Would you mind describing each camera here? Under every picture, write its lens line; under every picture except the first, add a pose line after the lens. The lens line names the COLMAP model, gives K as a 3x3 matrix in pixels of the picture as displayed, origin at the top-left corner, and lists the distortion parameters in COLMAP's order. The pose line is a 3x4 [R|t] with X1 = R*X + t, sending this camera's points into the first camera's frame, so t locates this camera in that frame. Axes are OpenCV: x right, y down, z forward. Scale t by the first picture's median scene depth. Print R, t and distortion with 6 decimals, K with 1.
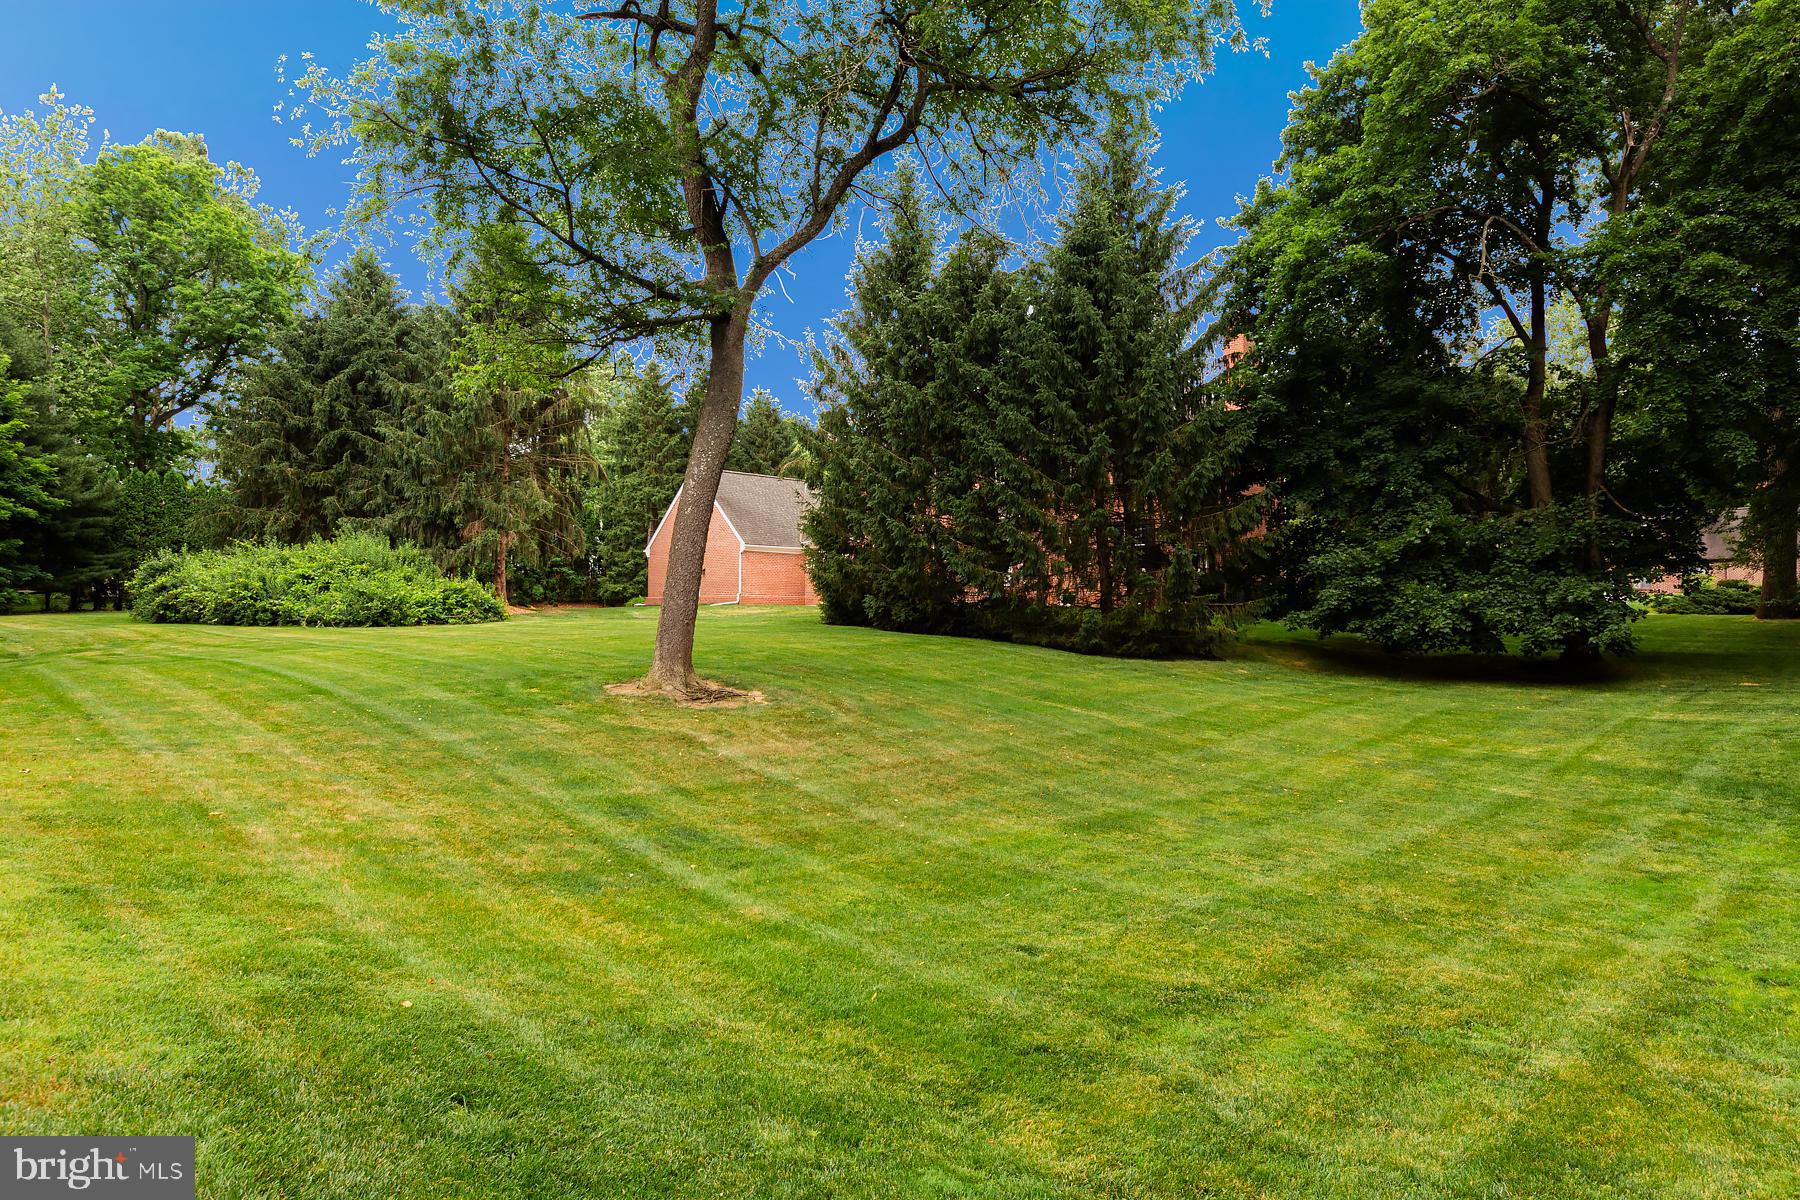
lens RADIAL K [[1166.3, 0, 898.5], [0, 1166.3, 599.9], [0, 0, 1]] dist [-0.002604, -0.001645]
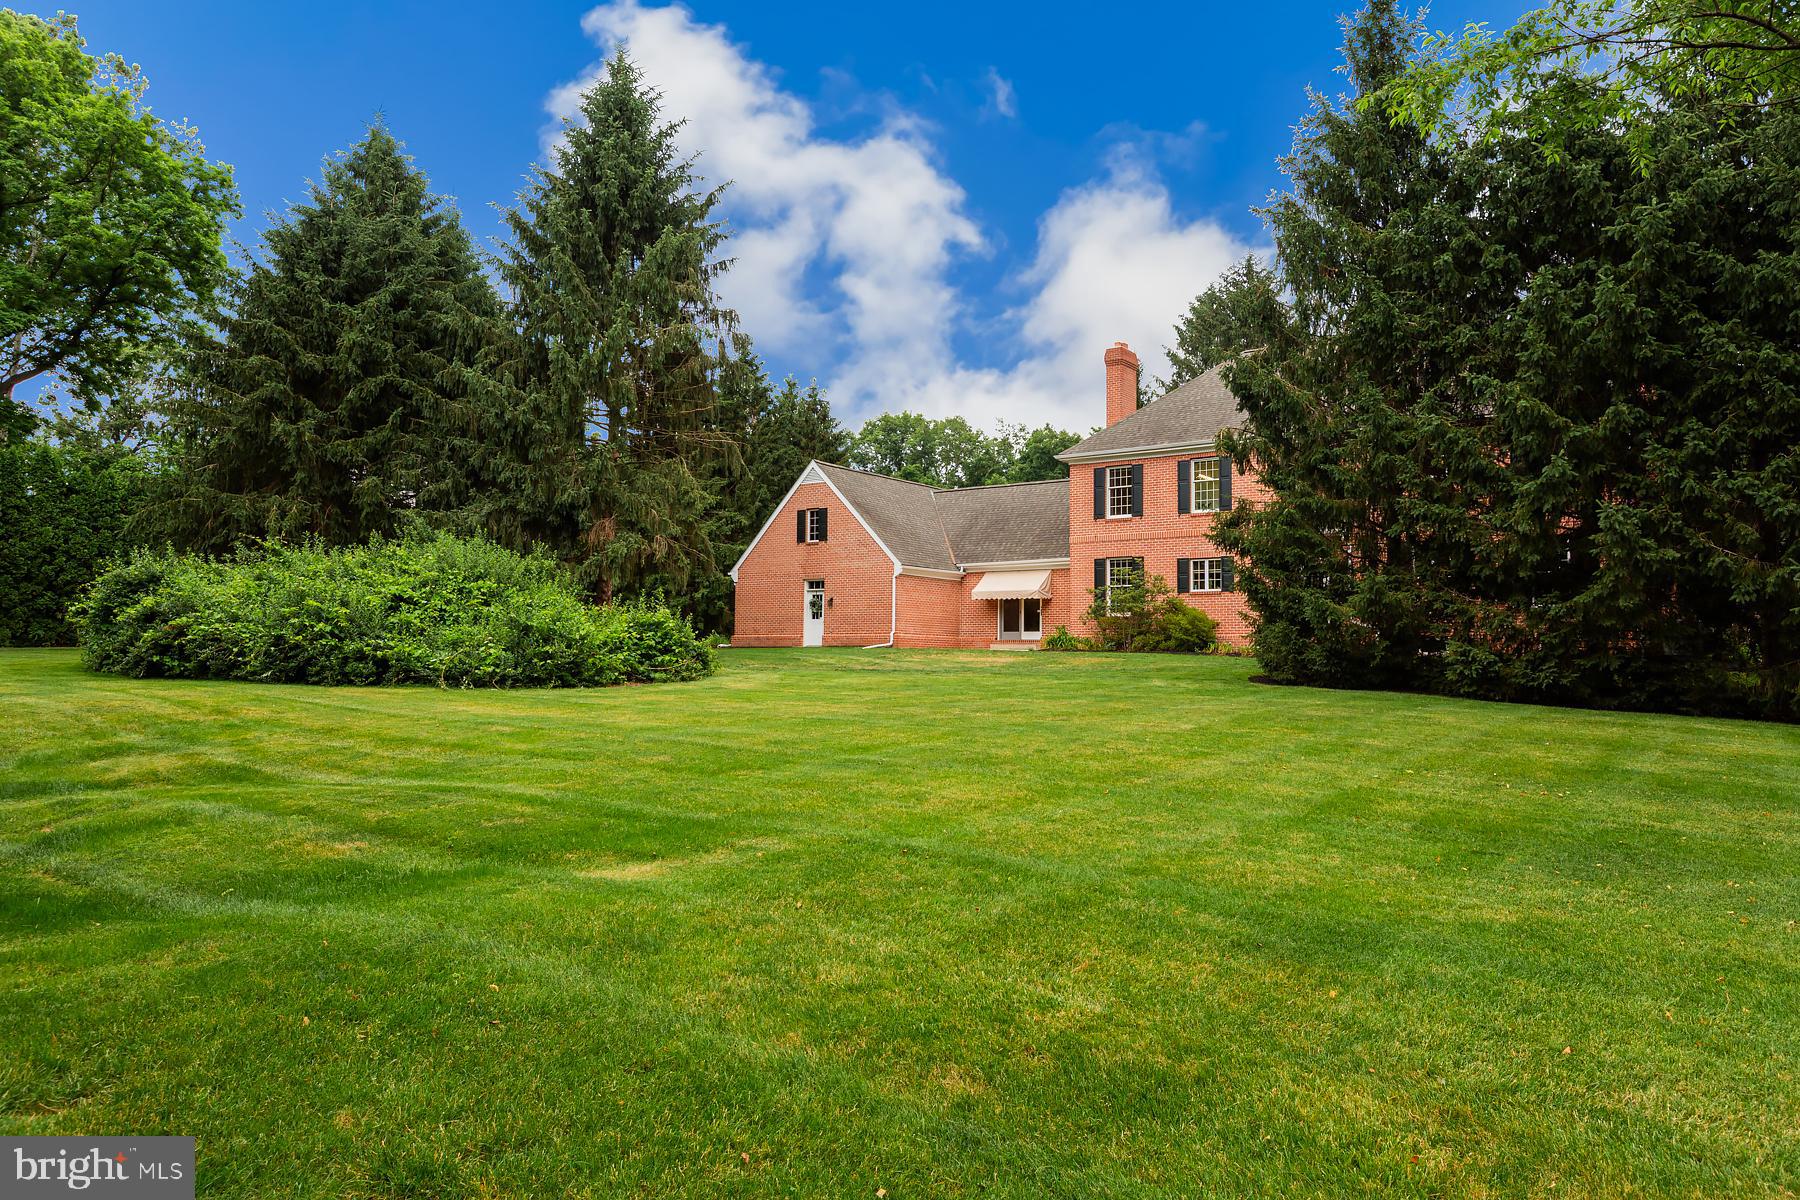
lens RADIAL K [[1168.7, 0, 852.1], [0, 1168.7, 609.7], [0, 0, 1]] dist [-0.007755, 0.001816]
pose [[0.992243, 0.013244, 0.123604, -0.306034], [-0.010391, 0.999665, -0.023698, -0.002543], [-0.123876, 0.022230, 0.992049, 0.331202]]
